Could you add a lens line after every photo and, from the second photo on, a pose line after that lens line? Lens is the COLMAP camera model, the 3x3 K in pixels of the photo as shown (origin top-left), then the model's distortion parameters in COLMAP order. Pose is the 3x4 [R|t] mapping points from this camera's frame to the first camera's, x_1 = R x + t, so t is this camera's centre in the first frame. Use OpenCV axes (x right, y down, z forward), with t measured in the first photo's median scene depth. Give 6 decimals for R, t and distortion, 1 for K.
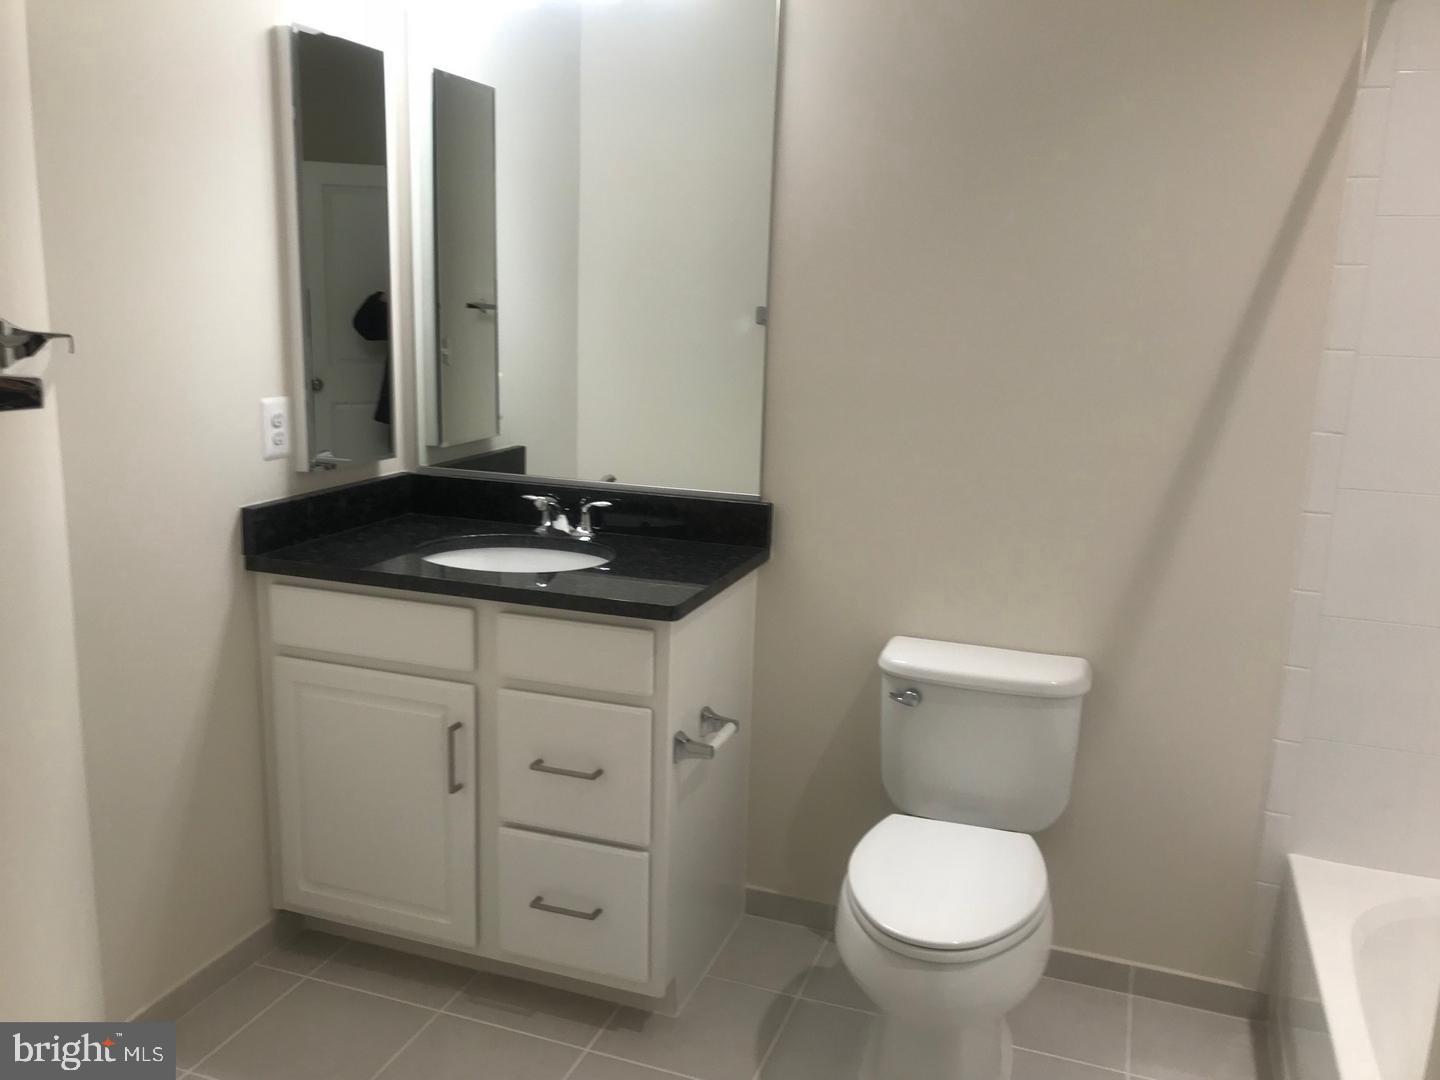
lens RADIAL K [[1176.0, 0, 720.0], [0, 1176.0, 540.0], [0, 0, 1]] dist [0.003155, 0.000265]
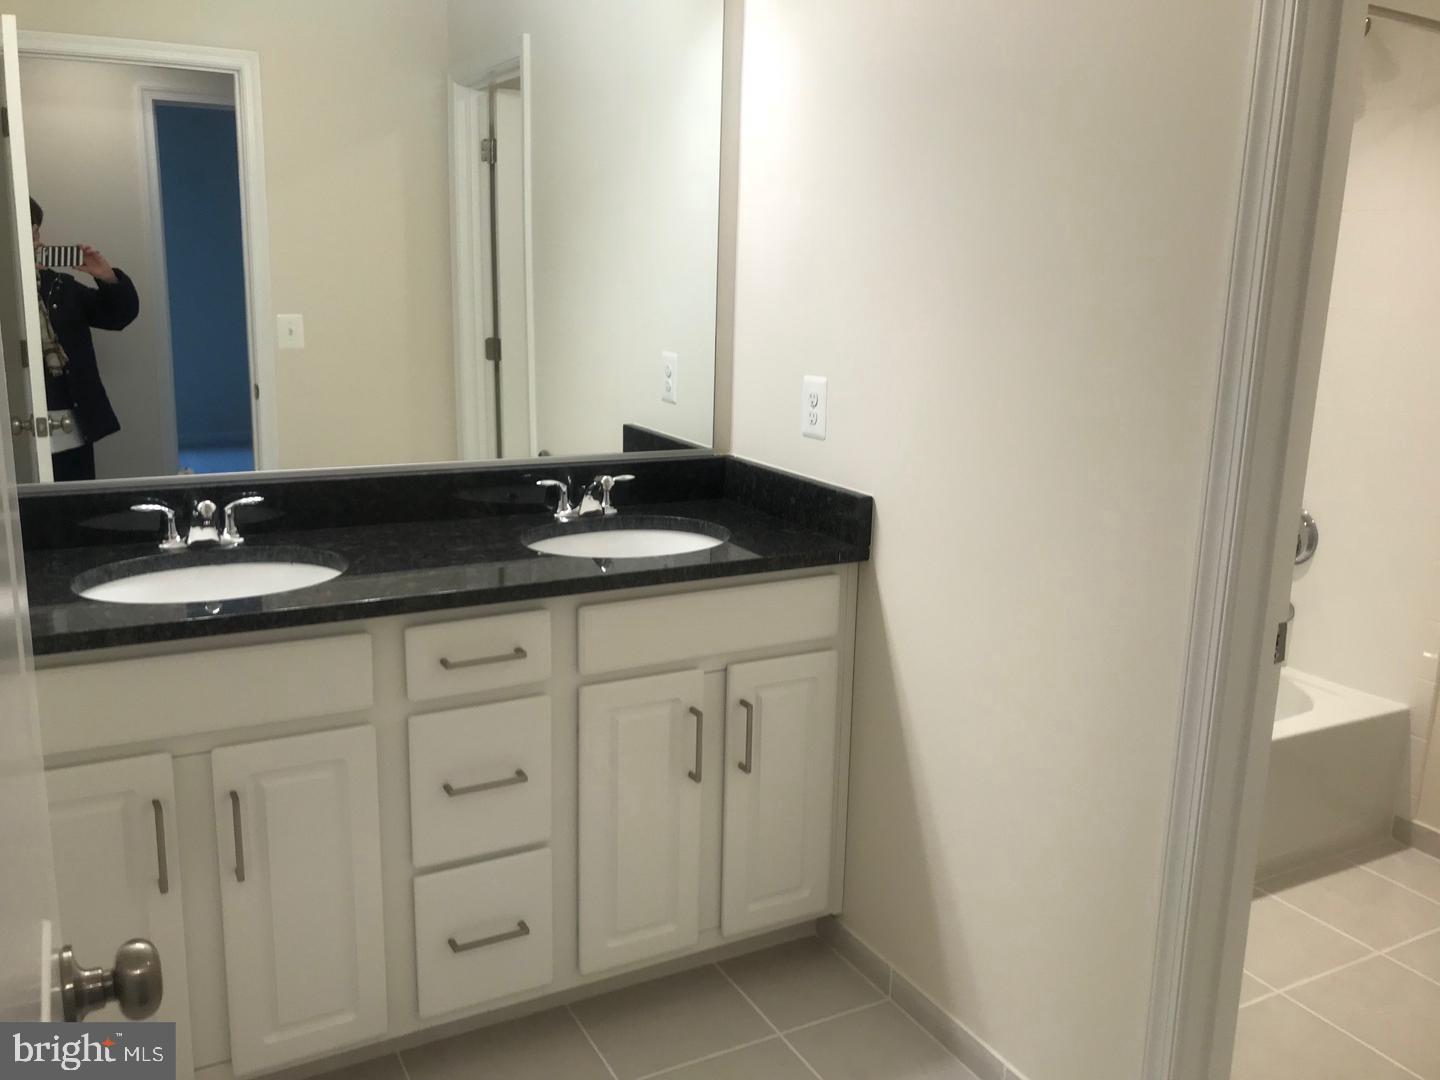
lens RADIAL K [[1176.0, 0, 720.0], [0, 1176.0, 540.0], [0, 0, 1]] dist [0.003155, 0.000265]
pose [[0.642510, -0.173147, 0.746459, -0.568011], [0.139636, 0.984282, 0.108121, -0.051932], [-0.753447, 0.034764, 0.656588, 0.230388]]
